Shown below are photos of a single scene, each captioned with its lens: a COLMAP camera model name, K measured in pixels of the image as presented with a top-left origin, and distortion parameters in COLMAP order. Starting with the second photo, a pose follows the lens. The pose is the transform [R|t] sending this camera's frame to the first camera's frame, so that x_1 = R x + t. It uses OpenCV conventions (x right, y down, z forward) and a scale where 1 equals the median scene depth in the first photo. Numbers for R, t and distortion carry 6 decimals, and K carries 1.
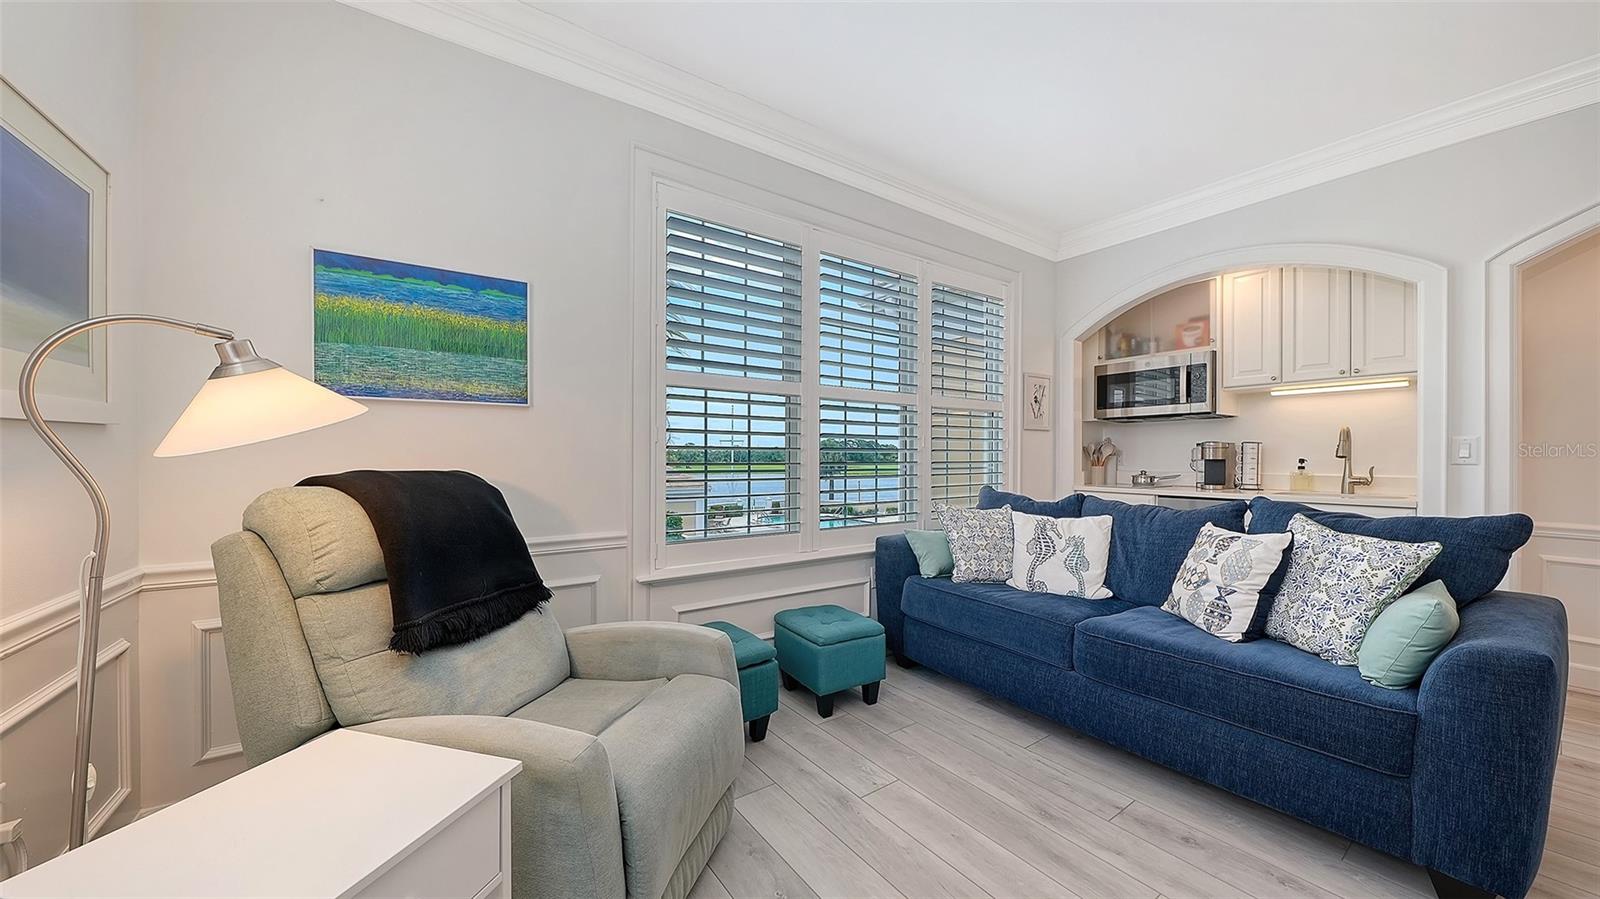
lens RADIAL K [[571.9, 0, 796.8], [0, 571.9, 455.2], [0, 0, 1]] dist [-0.000664, 0.000064]
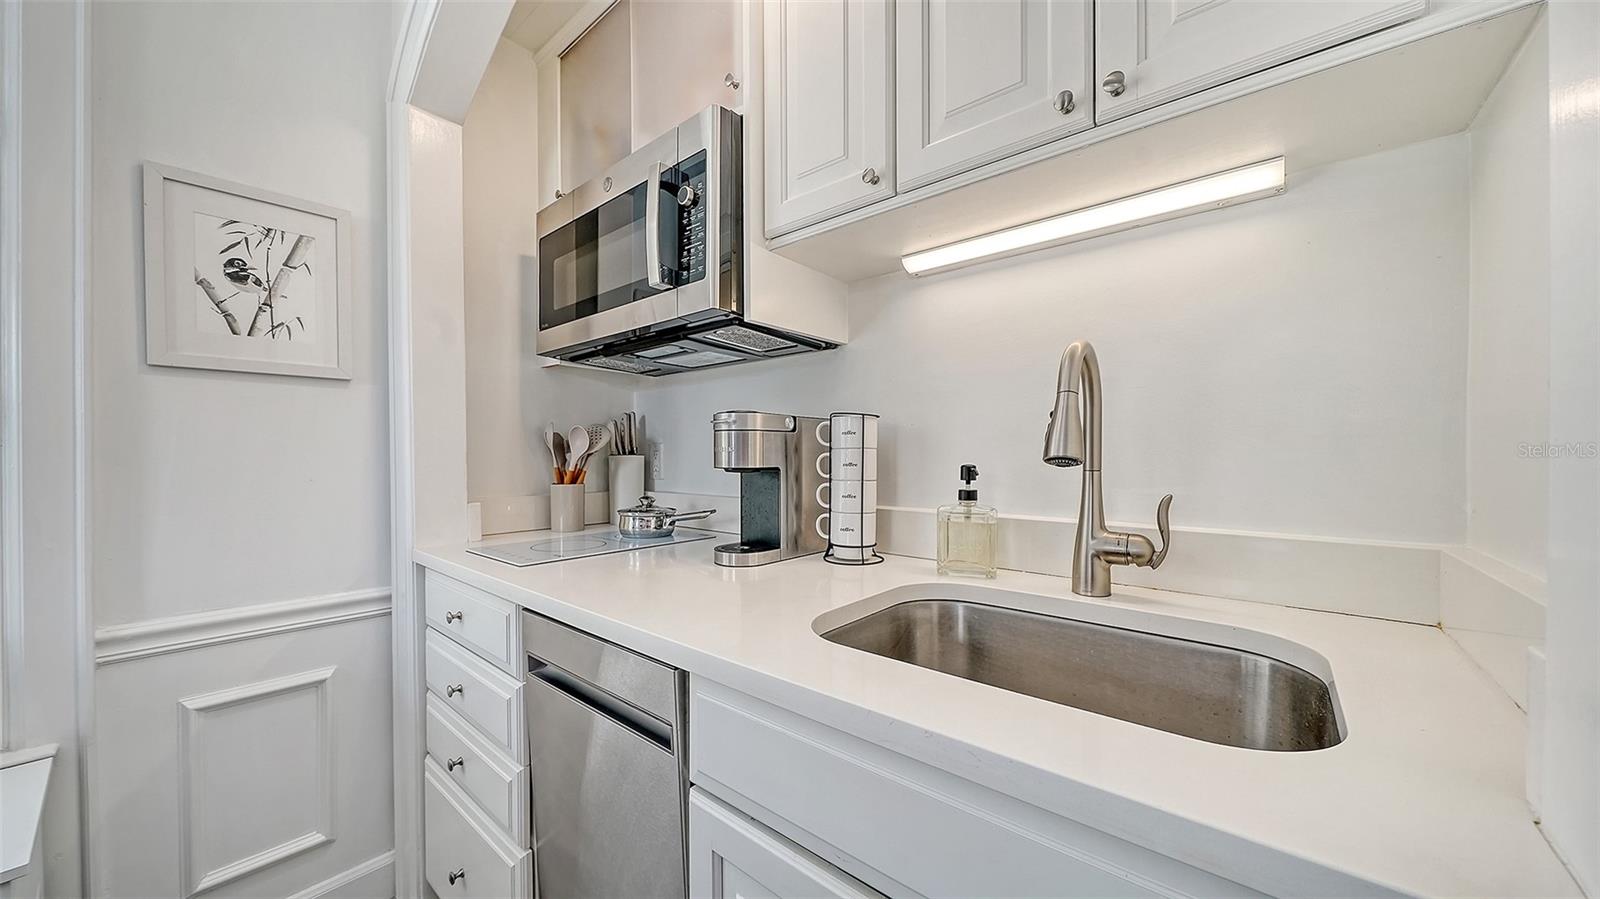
lens RADIAL K [[546.9, 0, 798.1], [0, 546.9, 458.5], [0, 0, 1]] dist [-0.000867, 0.000004]
pose [[0.972659, -0.000620, 0.232235, 0.840058], [-0.000004, 0.999996, 0.002684, 0.001797], [-0.232236, -0.002612, 0.972656, 0.852297]]
